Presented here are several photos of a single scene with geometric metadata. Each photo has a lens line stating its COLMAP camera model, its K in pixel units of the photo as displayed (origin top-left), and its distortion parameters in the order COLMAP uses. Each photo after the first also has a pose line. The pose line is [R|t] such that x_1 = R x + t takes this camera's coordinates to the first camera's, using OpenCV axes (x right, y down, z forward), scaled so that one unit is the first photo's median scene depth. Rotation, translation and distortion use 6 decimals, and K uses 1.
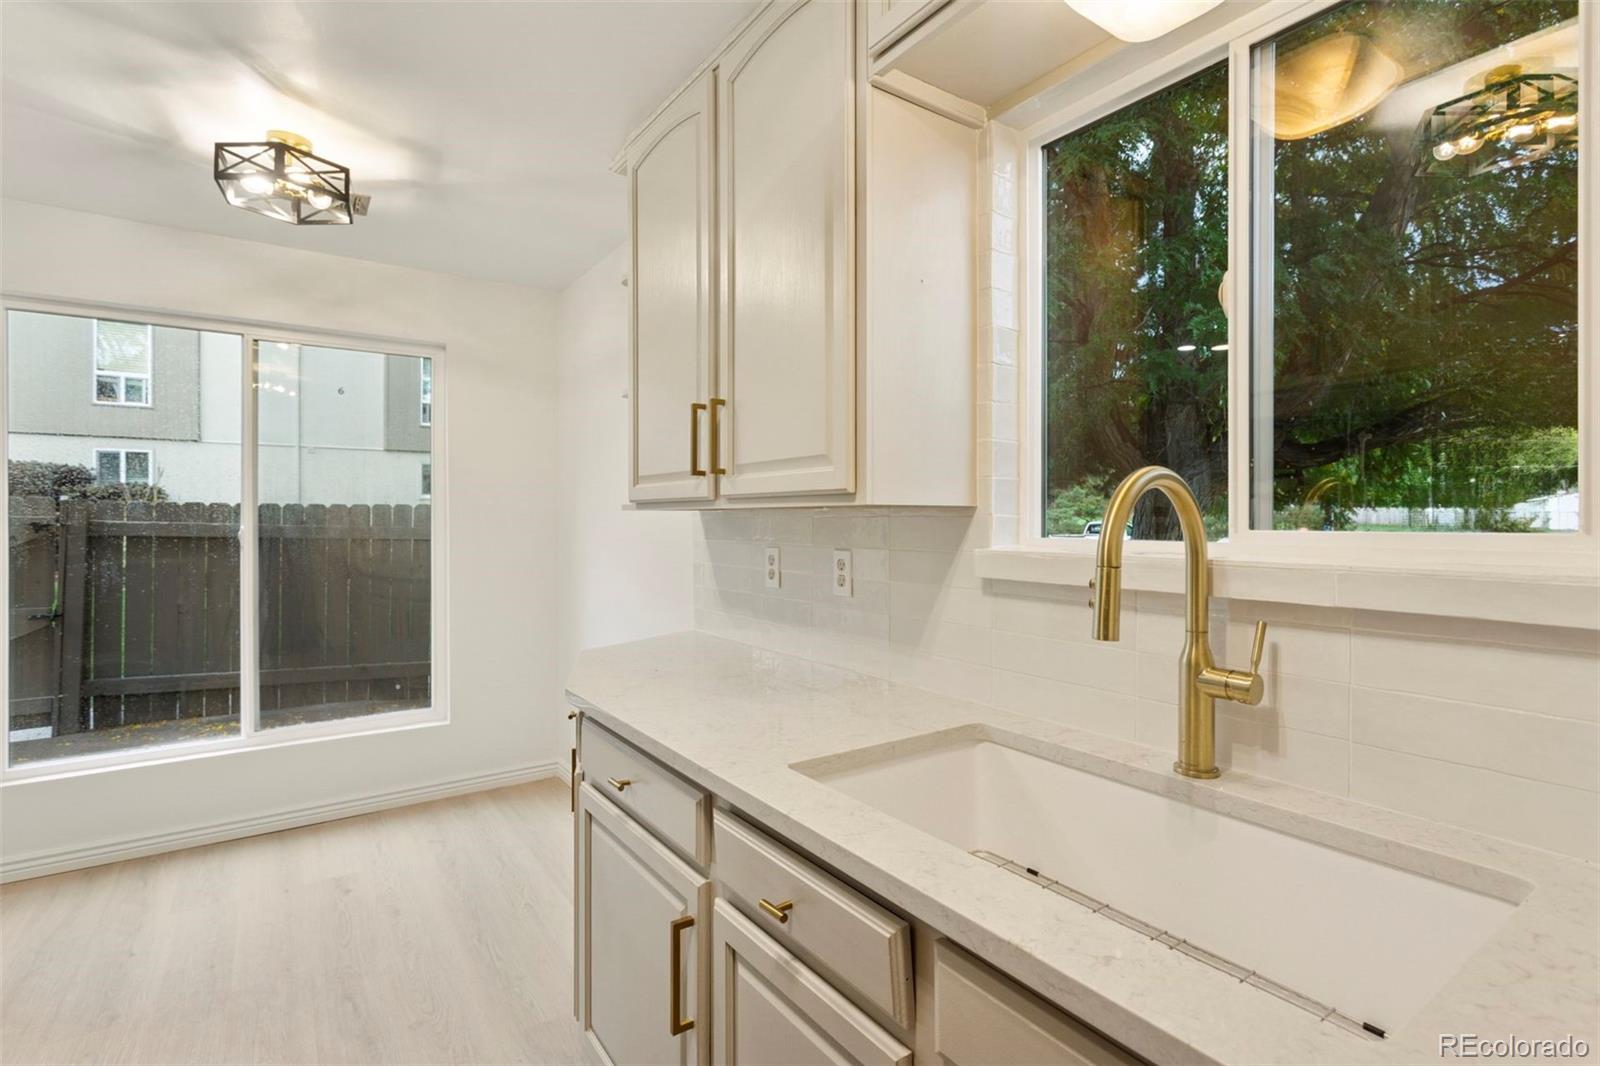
lens RADIAL K [[770.9, 0, 822.0], [0, 770.9, 517.8], [0, 0, 1]] dist [0.004443, 0.001265]
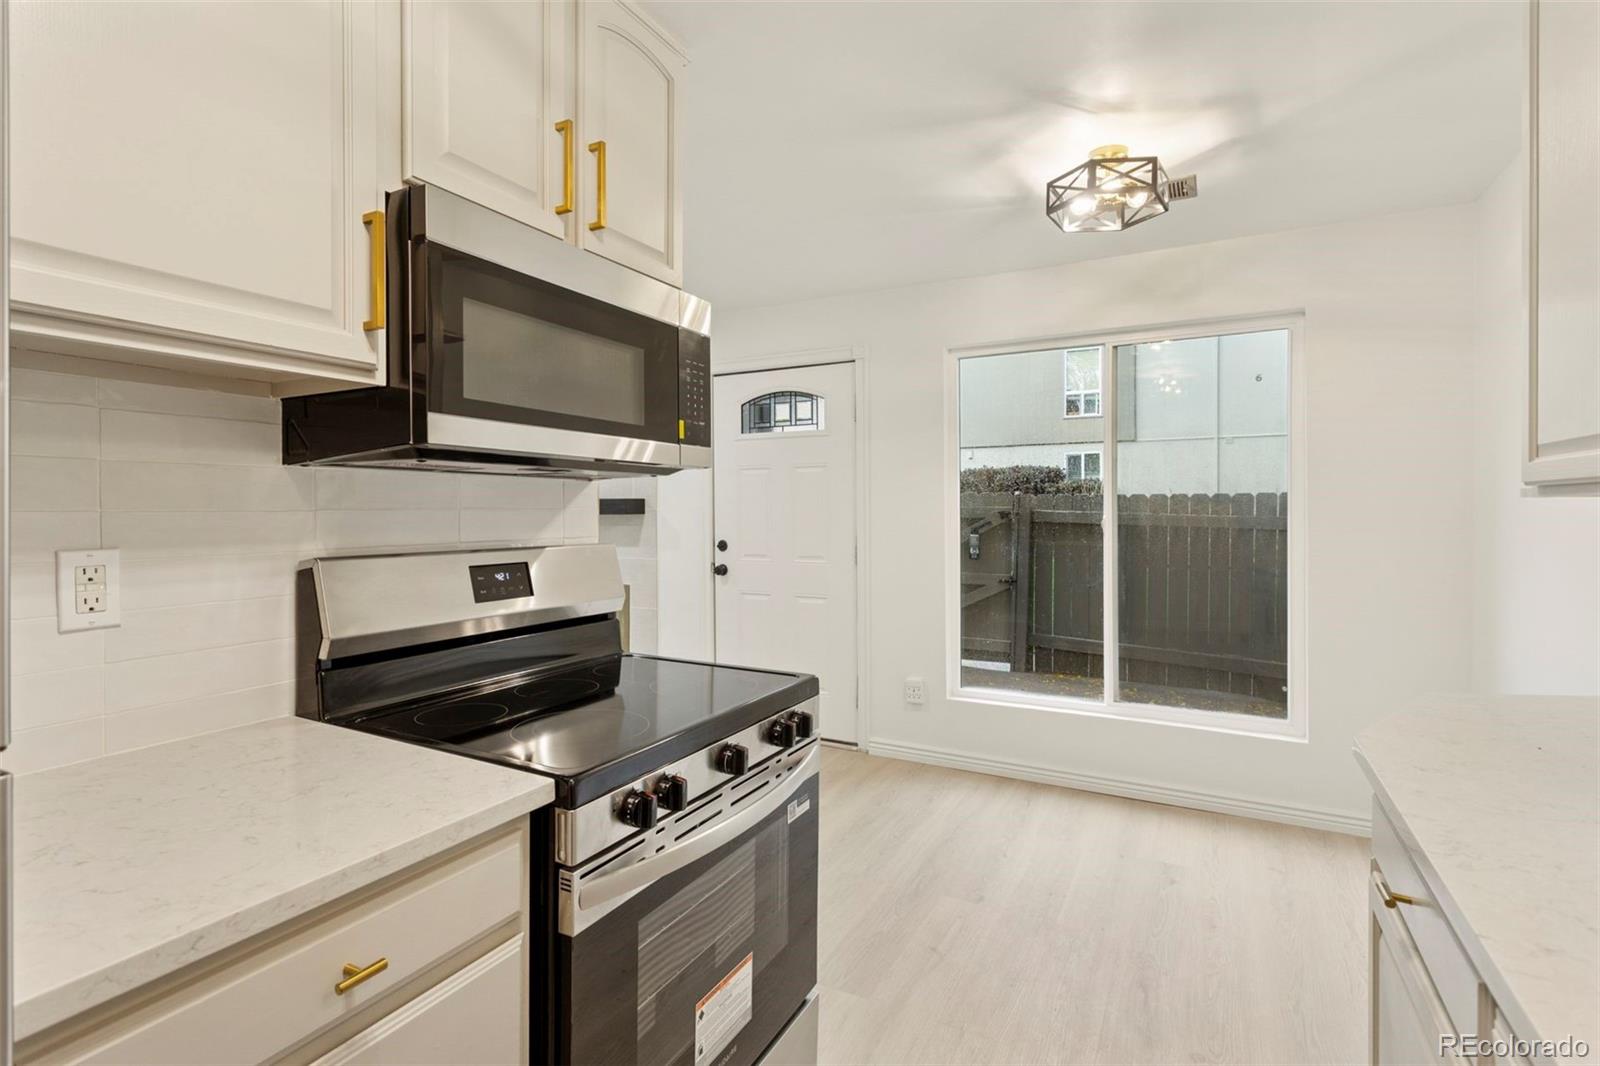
lens RADIAL K [[770.9, 0, 774.2], [0, 770.9, 514.2], [0, 0, 1]] dist [0.004443, 0.001265]
pose [[0.423563, 0.005936, -0.905847, 0.068431], [0.003702, 0.999959, 0.008283, -0.002188], [0.905859, -0.006862, 0.423524, 0.110994]]
